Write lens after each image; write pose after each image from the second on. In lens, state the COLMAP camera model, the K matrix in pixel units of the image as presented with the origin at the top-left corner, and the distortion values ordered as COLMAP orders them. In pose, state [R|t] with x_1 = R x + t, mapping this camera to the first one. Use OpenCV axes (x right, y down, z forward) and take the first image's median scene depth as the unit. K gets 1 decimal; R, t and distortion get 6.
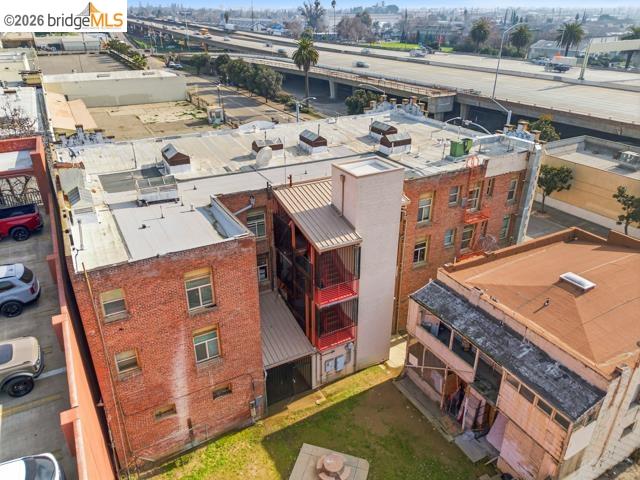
lens RADIAL K [[467.8, 0, 319.2], [0, 467.8, 244.6], [0, 0, 1]] dist [0.084557, -0.086203]
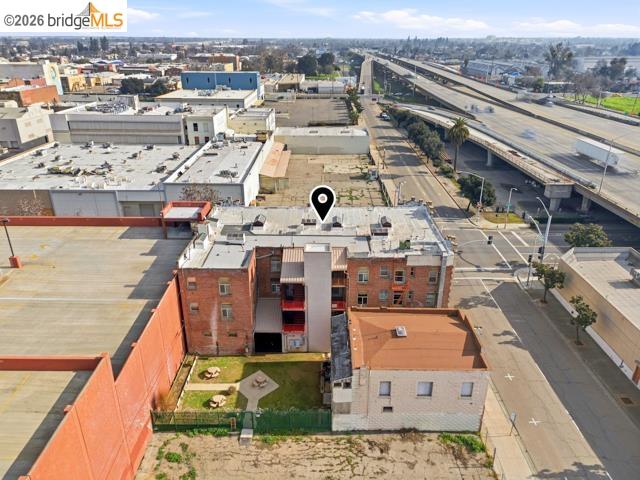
lens RADIAL K [[467.8, 0, 319.2], [0, 467.8, 244.6], [0, 0, 1]] dist [0.084557, -0.086203]
pose [[0.874692, 0.197606, -0.442568, 0.942964], [-0.219274, 0.975661, 0.002257, -0.175158], [0.432242, 0.095070, 0.896732, -0.760220]]
